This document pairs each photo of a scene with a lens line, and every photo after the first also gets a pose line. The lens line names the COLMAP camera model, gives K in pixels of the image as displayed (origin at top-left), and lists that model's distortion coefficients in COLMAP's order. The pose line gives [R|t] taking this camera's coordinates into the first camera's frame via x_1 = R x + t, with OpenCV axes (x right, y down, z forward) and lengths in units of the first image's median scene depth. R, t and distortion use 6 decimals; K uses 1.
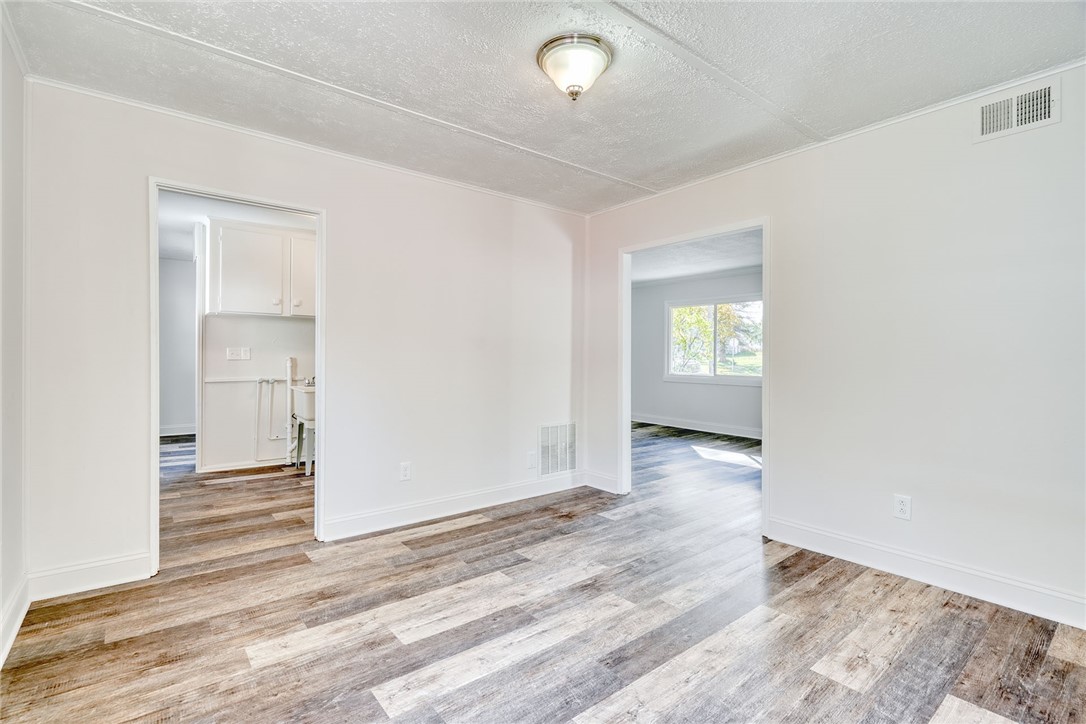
lens RADIAL K [[506.4, 0, 537.8], [0, 506.4, 358.2], [0, 0, 1]] dist [-0.001583, 0.000646]
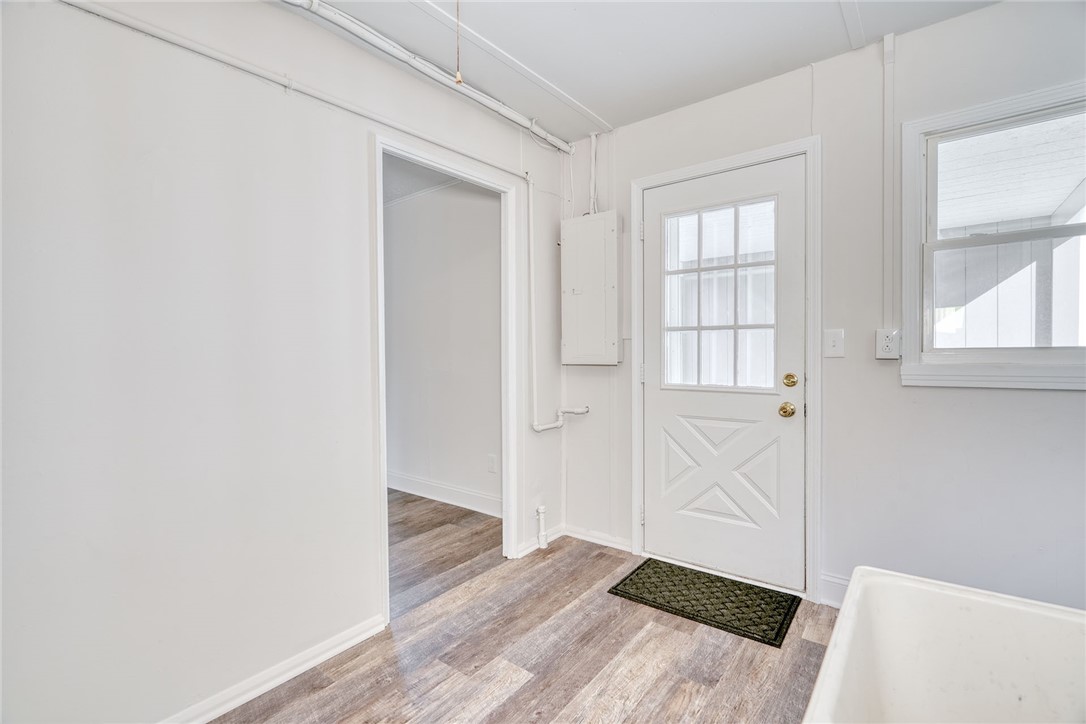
lens RADIAL K [[497.7, 0, 542.5], [0, 497.7, 359.2], [0, 0, 1]] dist [-0.004249, 0.001527]
pose [[-0.971028, 0.002100, -0.238958, -0.650804], [-0.002464, 0.999820, 0.018800, -0.017075], [0.238954, 0.018844, -0.970848, 2.288316]]
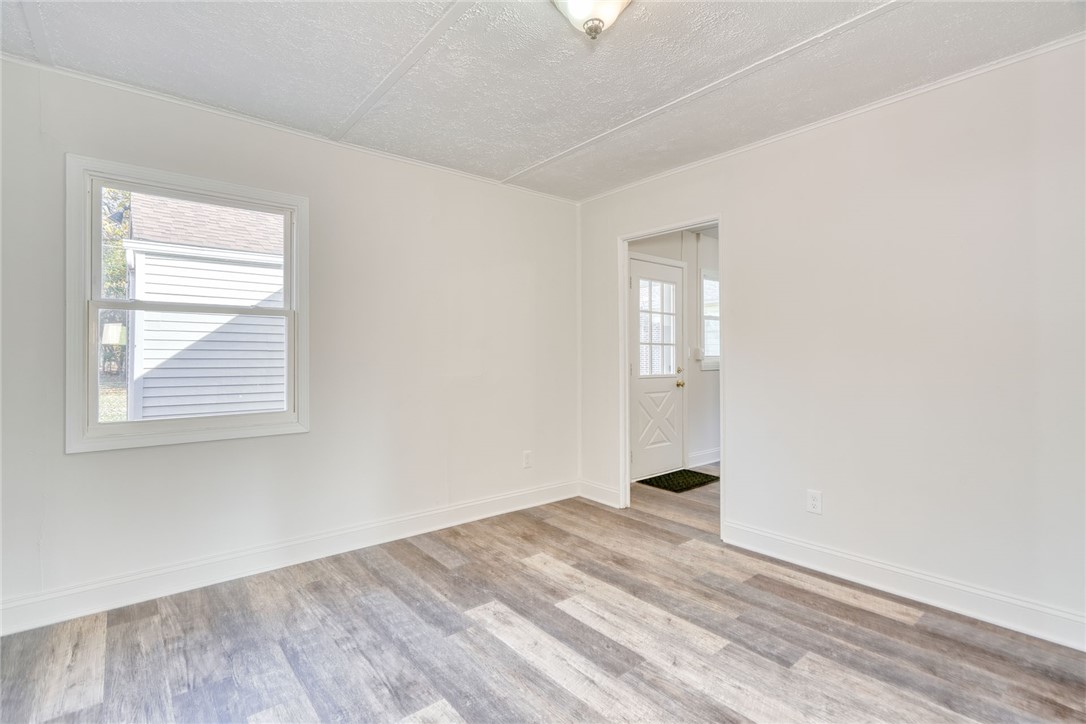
lens RADIAL K [[506.4, 0, 537.8], [0, 506.4, 358.2], [0, 0, 1]] dist [-0.001583, 0.000646]
pose [[0.016857, -0.004000, -0.999850, 0.783570], [-0.003181, 0.999987, -0.004055, 0.001688], [0.999853, 0.003249, 0.016844, 0.812973]]
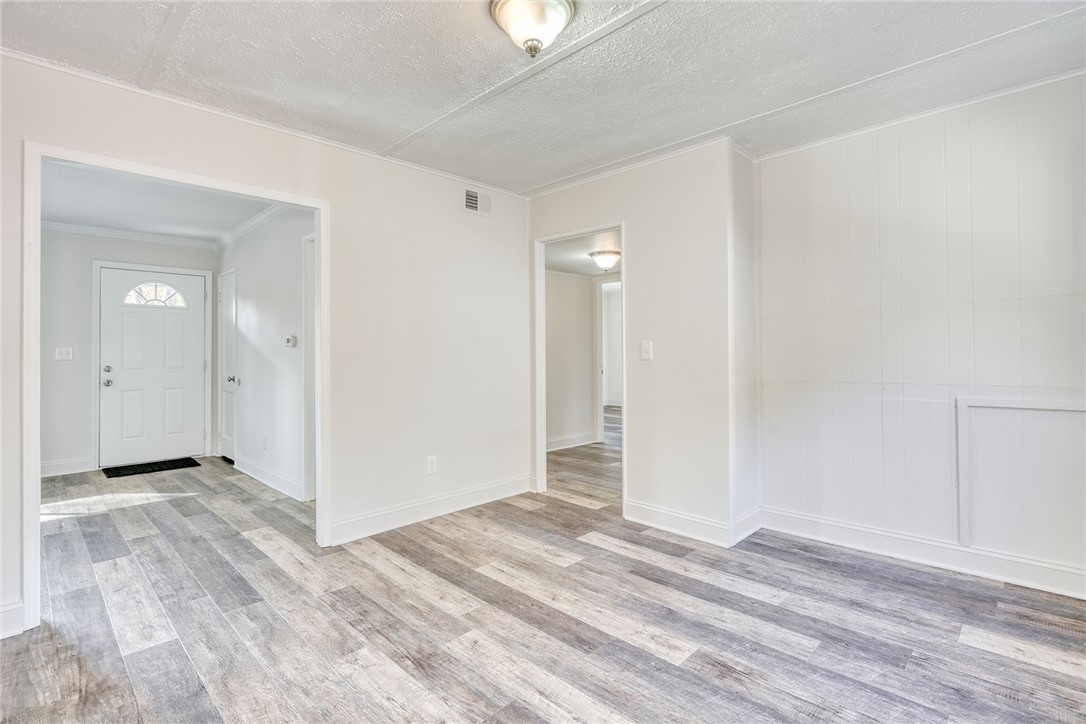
lens RADIAL K [[513.0, 0, 537.2], [0, 513.0, 347.2], [0, 0, 1]] dist [-0.001837, 0.000573]
pose [[-0.116251, 0.003572, 0.993213, -0.726597], [0.013103, 0.999912, -0.002062, -0.007730], [-0.993133, 0.012774, -0.116288, 0.996795]]
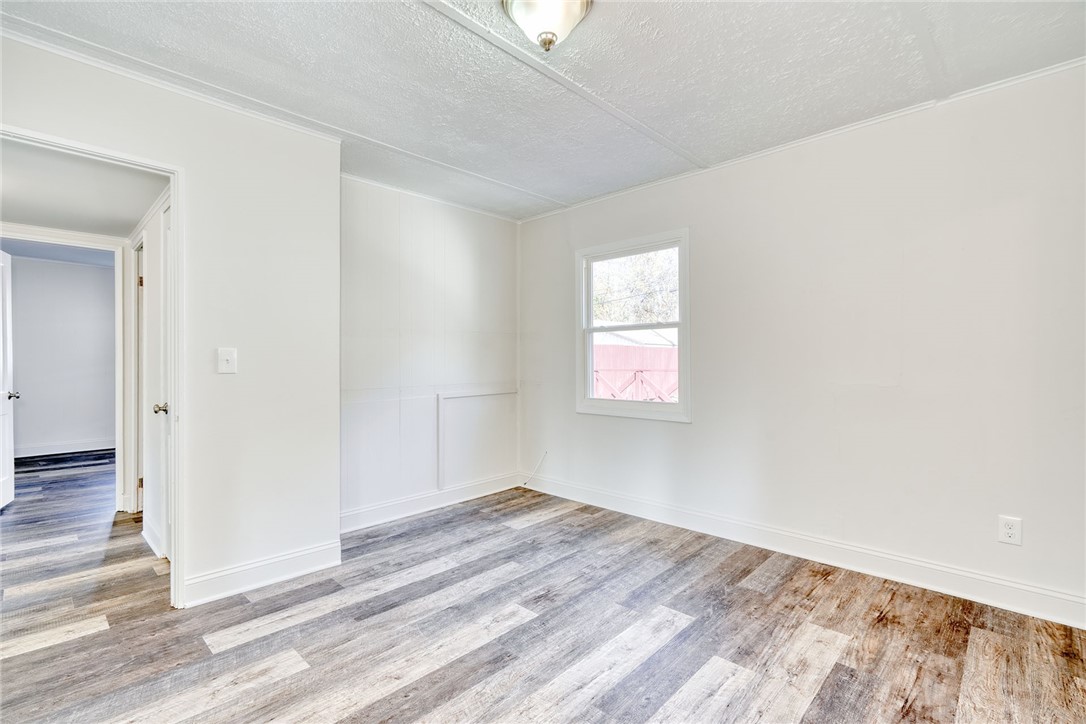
lens RADIAL K [[497.7, 0, 542.5], [0, 497.7, 359.2], [0, 0, 1]] dist [-0.004249, 0.001527]
pose [[-0.991249, -0.004700, -0.131924, 0.169027], [-0.004805, 0.999988, 0.000478, -0.003772], [0.131920, 0.001108, -0.991260, 1.645776]]
